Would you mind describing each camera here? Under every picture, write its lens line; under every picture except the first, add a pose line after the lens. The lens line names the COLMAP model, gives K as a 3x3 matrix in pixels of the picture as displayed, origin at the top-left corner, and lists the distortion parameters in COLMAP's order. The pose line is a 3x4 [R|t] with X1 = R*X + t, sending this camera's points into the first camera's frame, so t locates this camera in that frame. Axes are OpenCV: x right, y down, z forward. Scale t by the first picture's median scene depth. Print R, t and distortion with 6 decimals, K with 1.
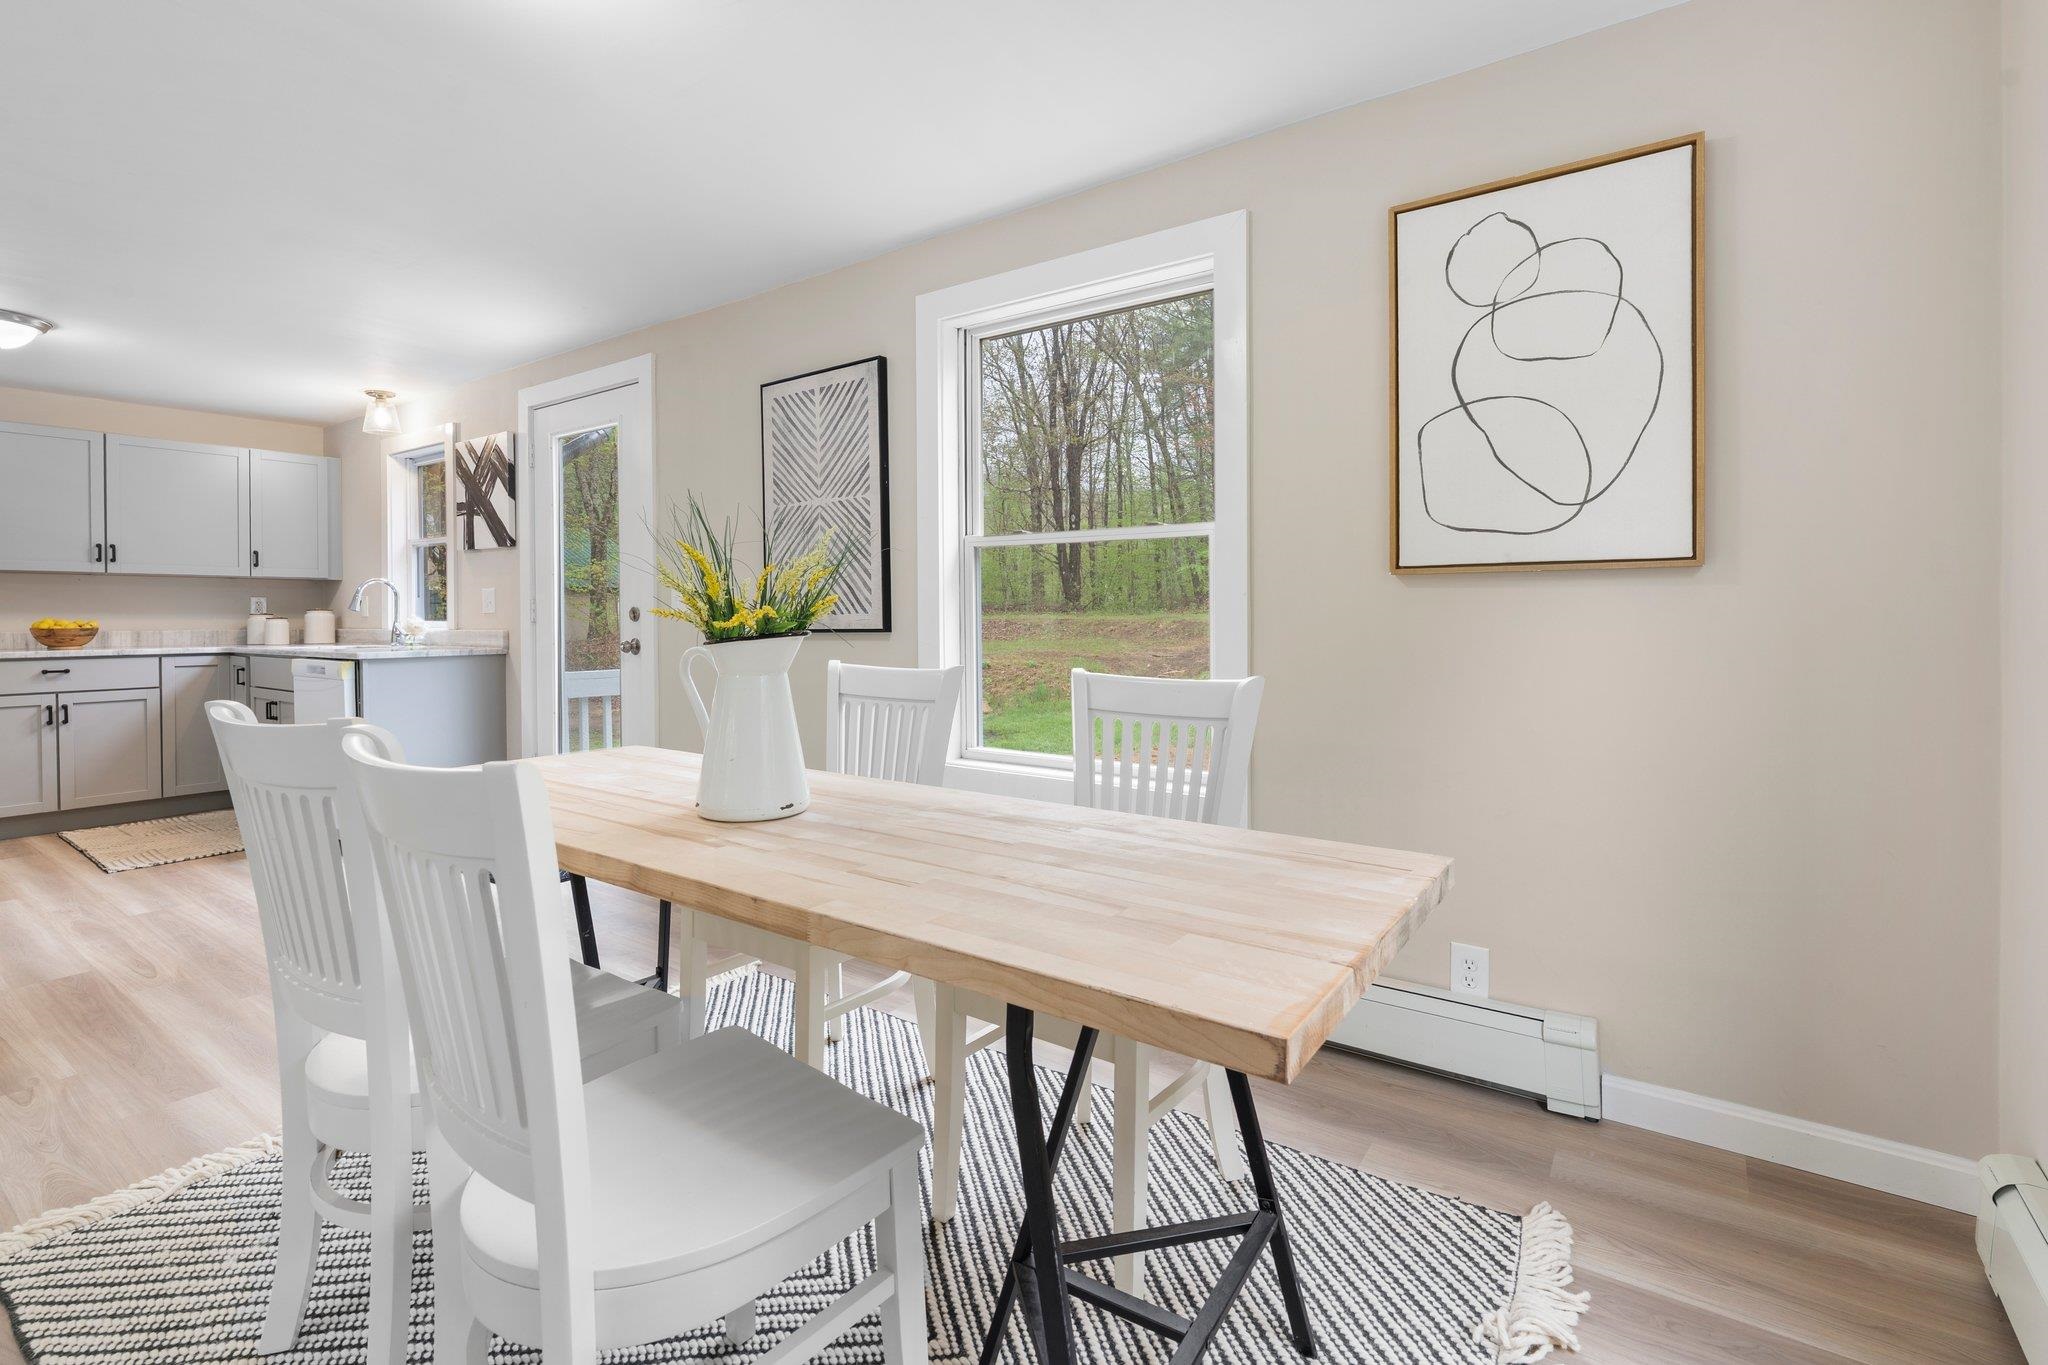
lens RADIAL K [[923.7, 0, 1026.7], [0, 923.7, 614.2], [0, 0, 1]] dist [-0.002001, -0.000019]
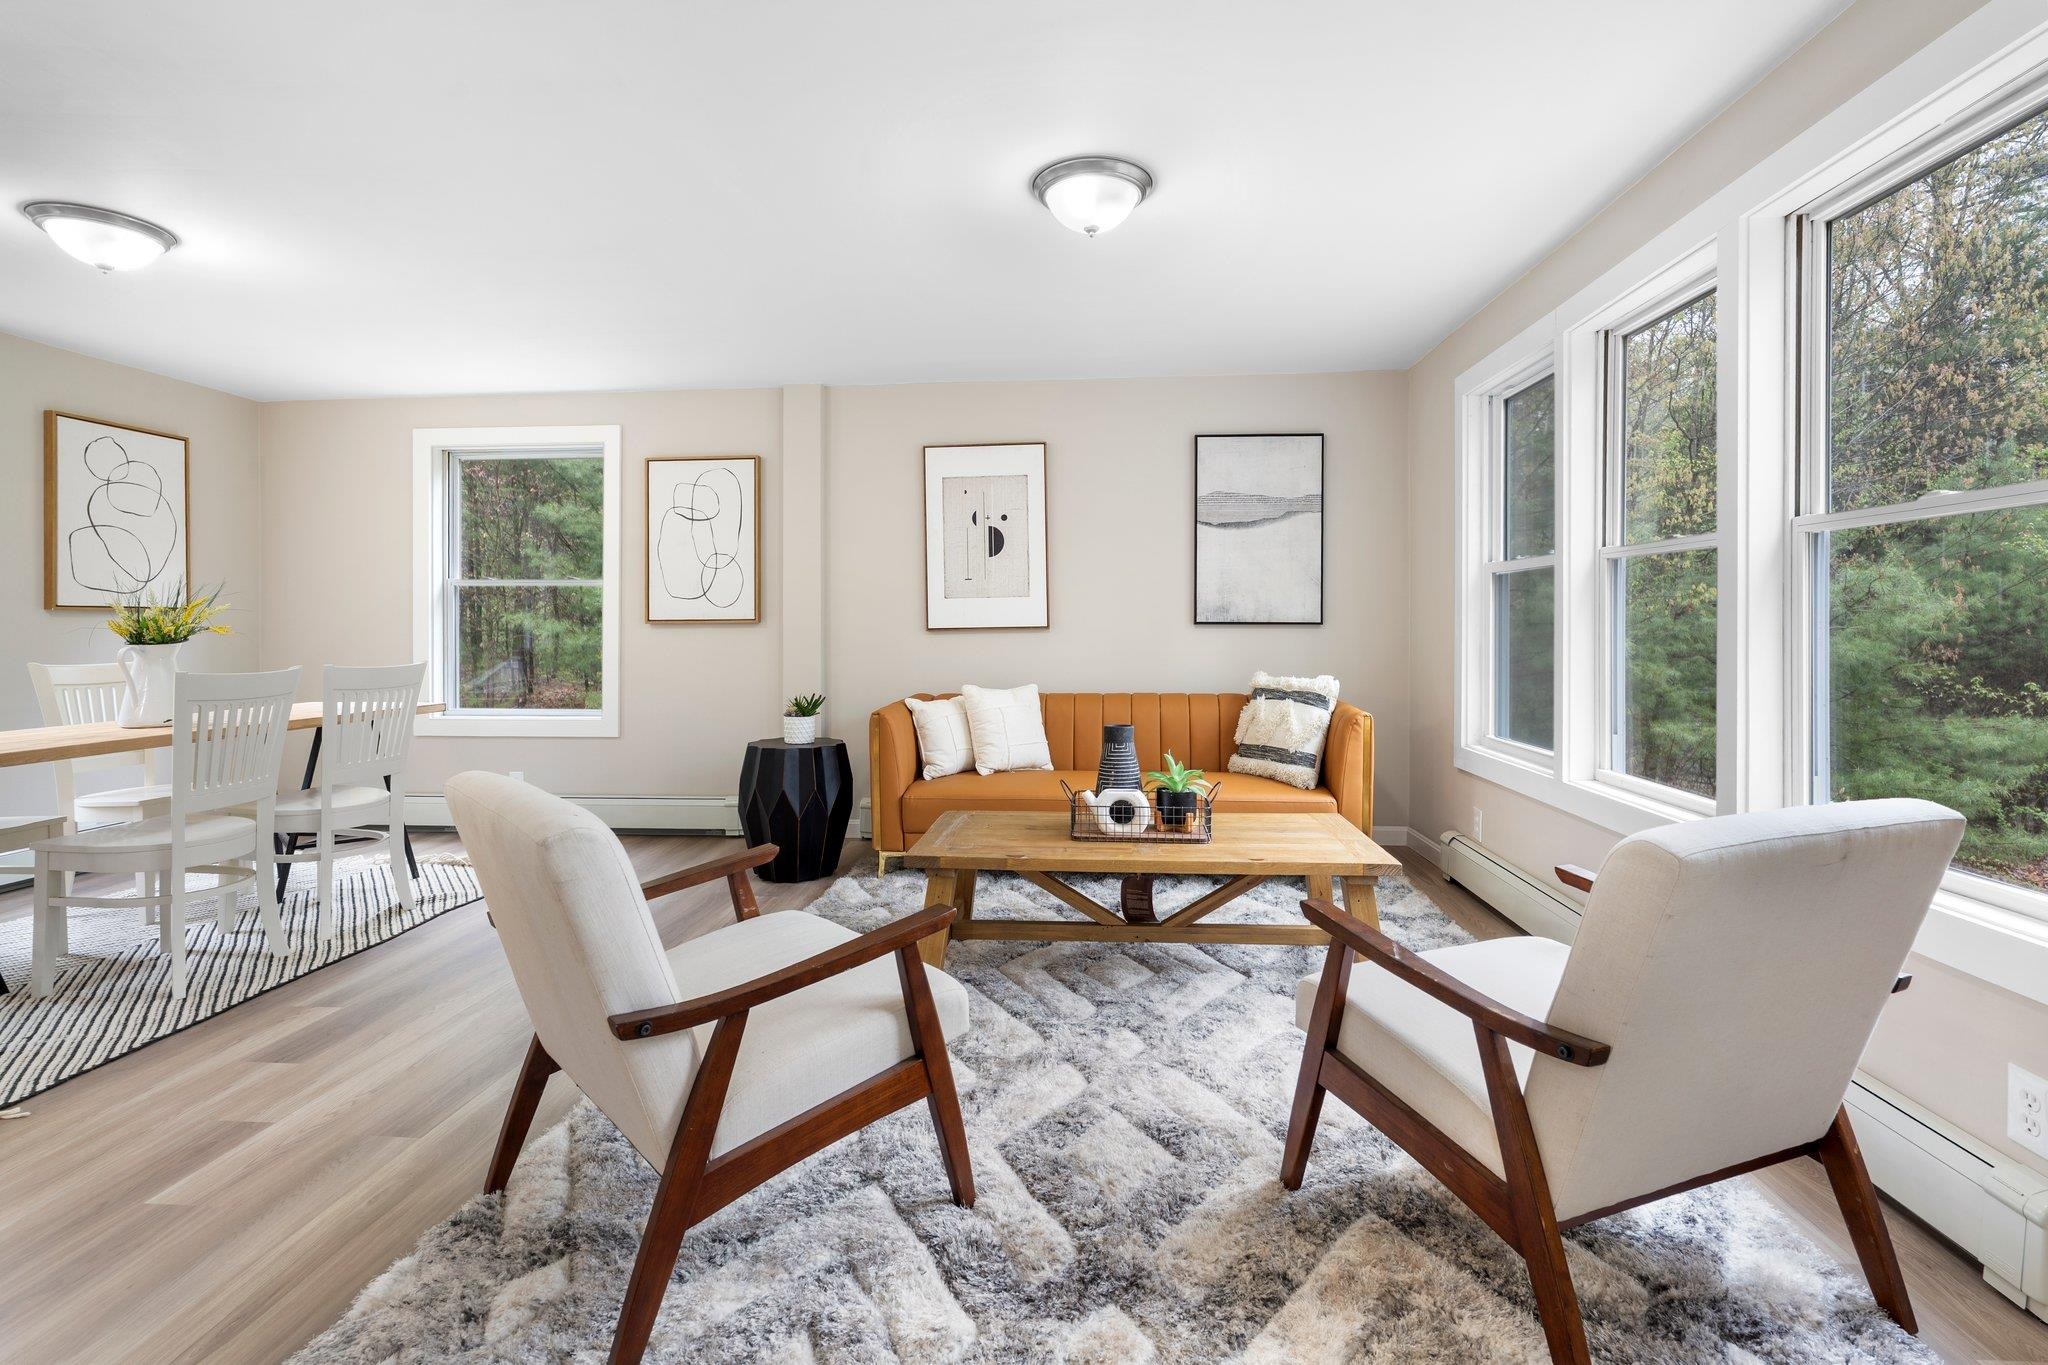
lens RADIAL K [[922.4, 0, 1026.8], [0, 922.4, 636.9], [0, 0, 1]] dist [-0.004862, 0.000346]
pose [[-0.505519, -0.002342, 0.862812, -1.470958], [0.008258, 0.999937, 0.007553, 0.008967], [-0.862776, 0.010943, -0.505468, 0.173882]]
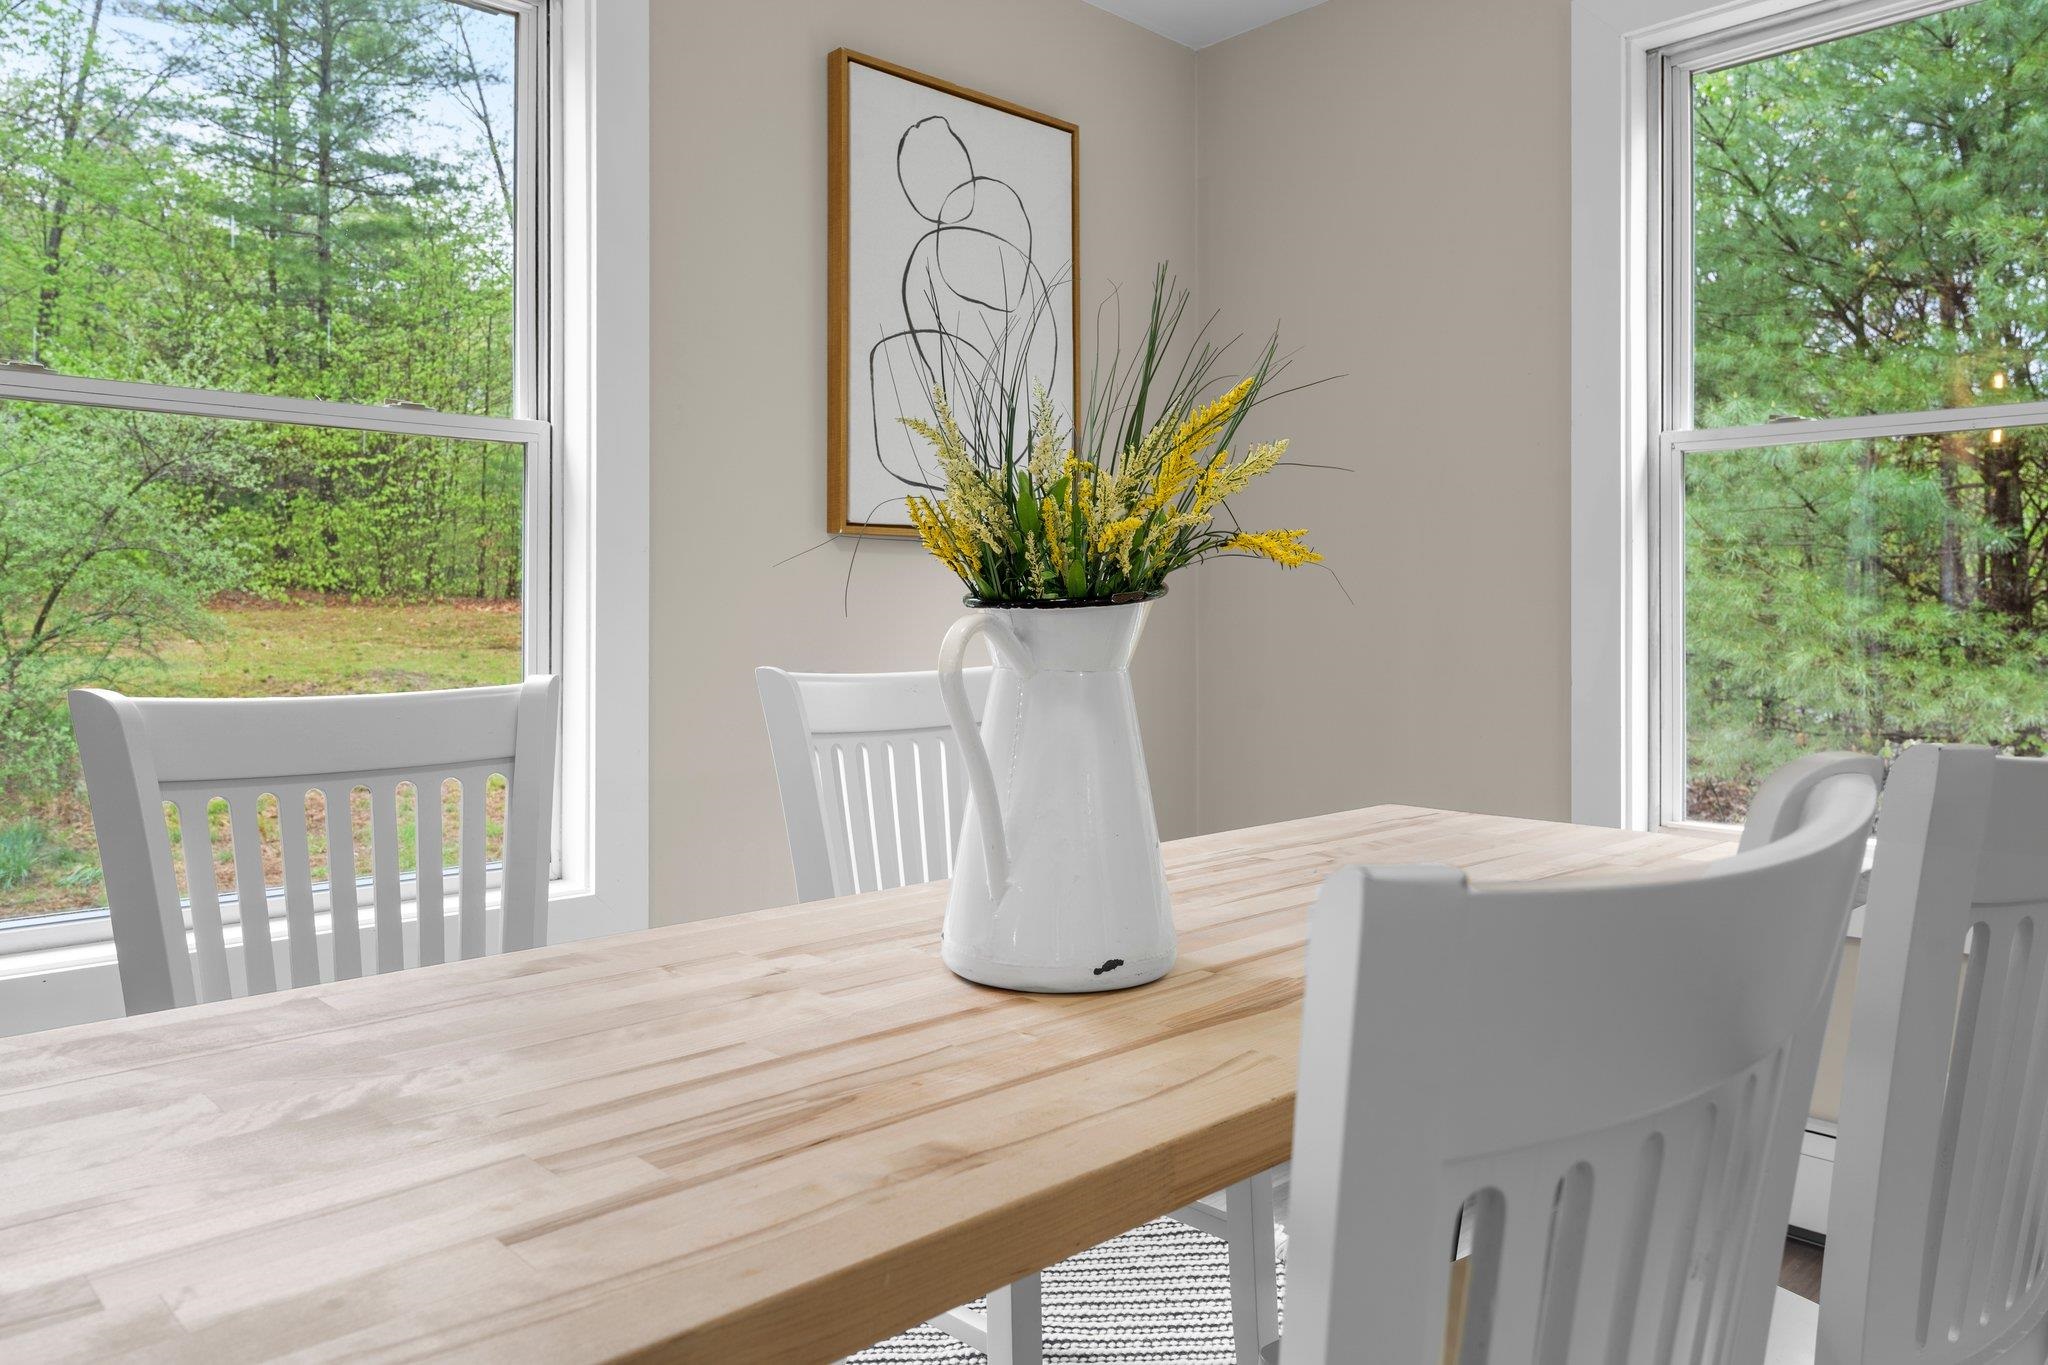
lens RADIAL K [[1396.4, 0, 1025.7], [0, 1396.4, 609.9], [0, 0, 1]] dist [-0.005929, -0.001720]
pose [[0.200592, 0.007808, 0.979644, -0.469679], [0.002073, 0.999963, -0.008394, 0.020434], [-0.979673, 0.003715, 0.200569, 0.426242]]
